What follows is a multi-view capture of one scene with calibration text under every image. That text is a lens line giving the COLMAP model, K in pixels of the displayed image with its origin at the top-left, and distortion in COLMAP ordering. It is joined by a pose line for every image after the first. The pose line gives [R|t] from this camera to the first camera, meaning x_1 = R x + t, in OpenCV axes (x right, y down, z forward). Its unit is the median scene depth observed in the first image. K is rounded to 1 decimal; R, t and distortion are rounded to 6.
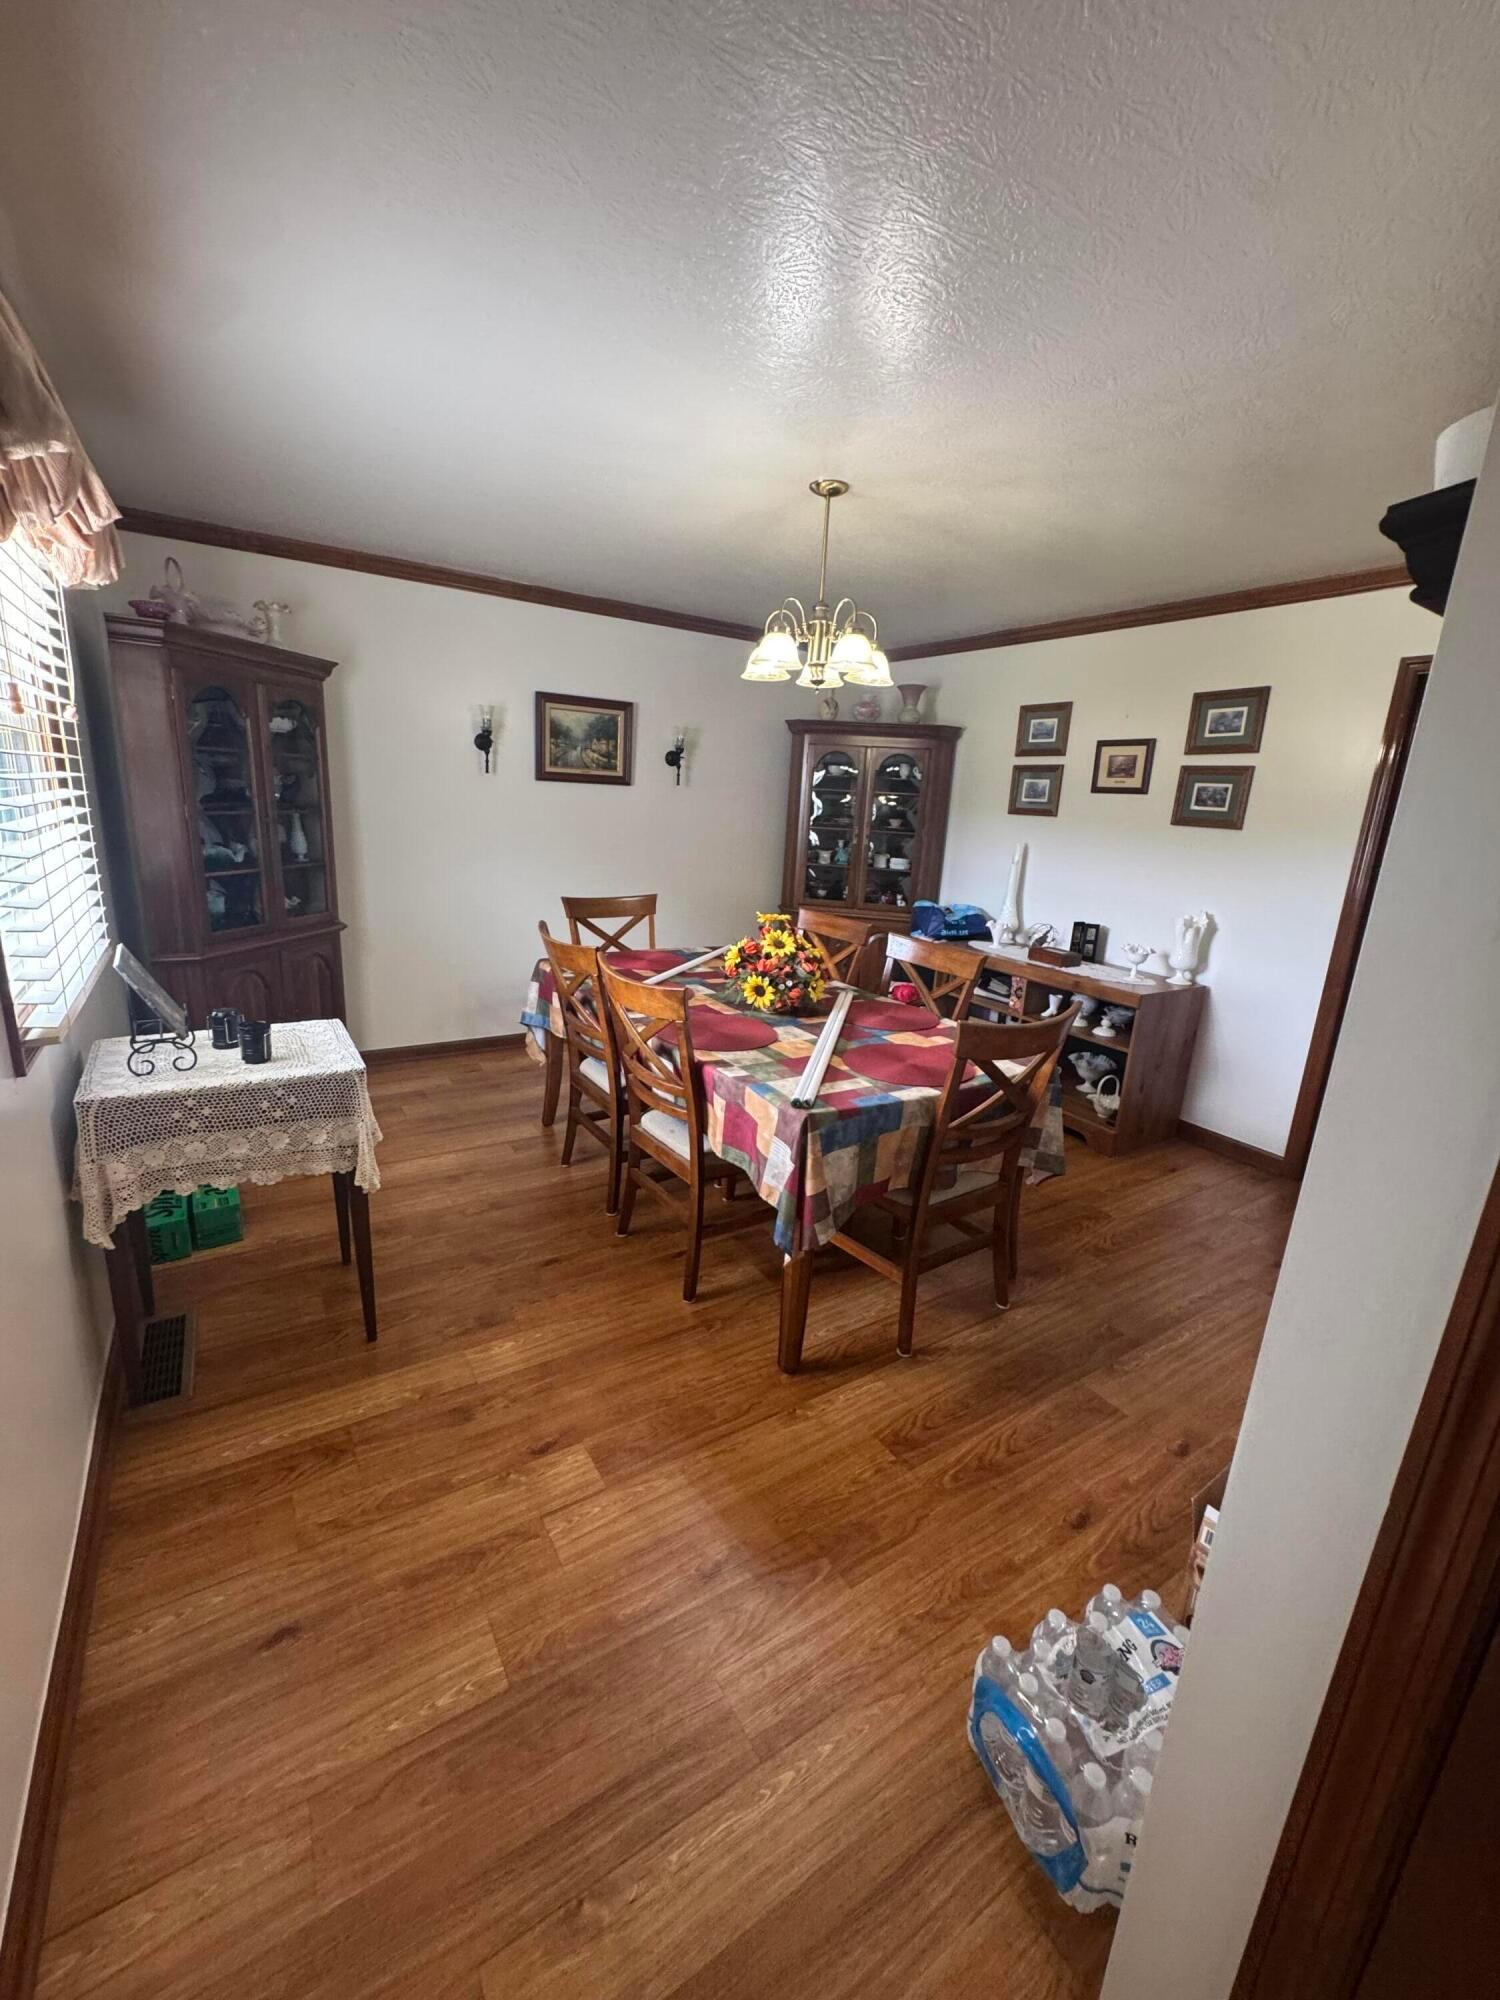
lens RADIAL K [[803.2, 0, 750.0], [0, 803.2, 1000.0], [0, 0, 1]] dist [0.001843, -0.000371]
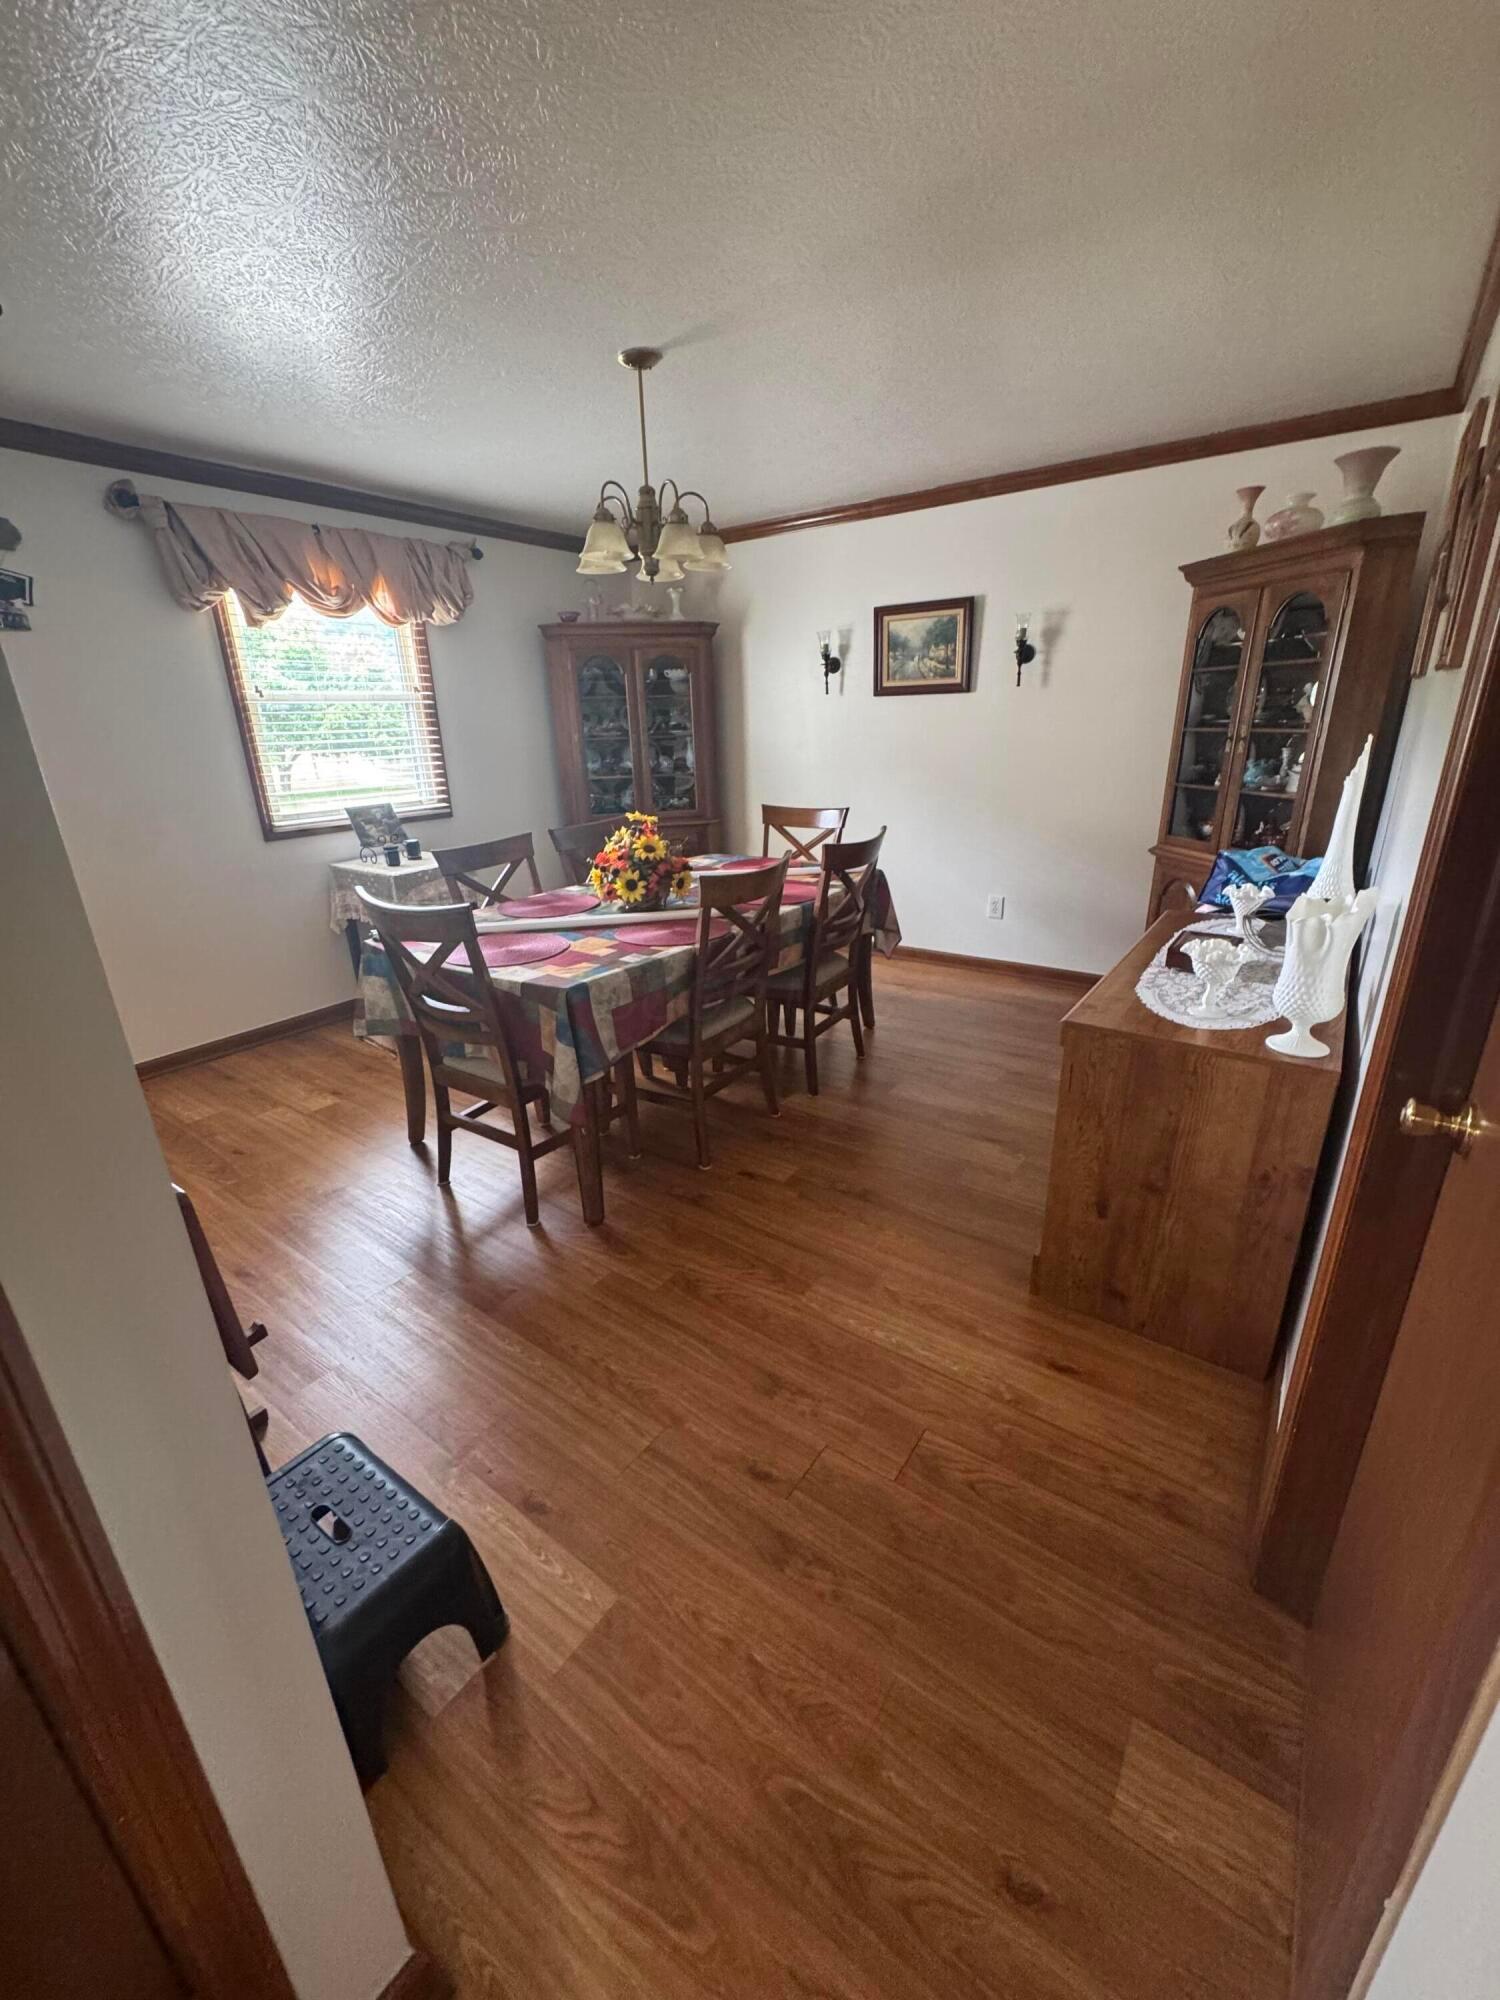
lens RADIAL K [[803.2, 0, 750.0], [0, 803.2, 1000.0], [0, 0, 1]] dist [0.001843, -0.000371]
pose [[0.368250, 0.250951, -0.895218, 0.702897], [-0.190498, 0.962820, 0.191540, -0.065012], [0.910001, 0.100003, 0.402365, 0.480376]]
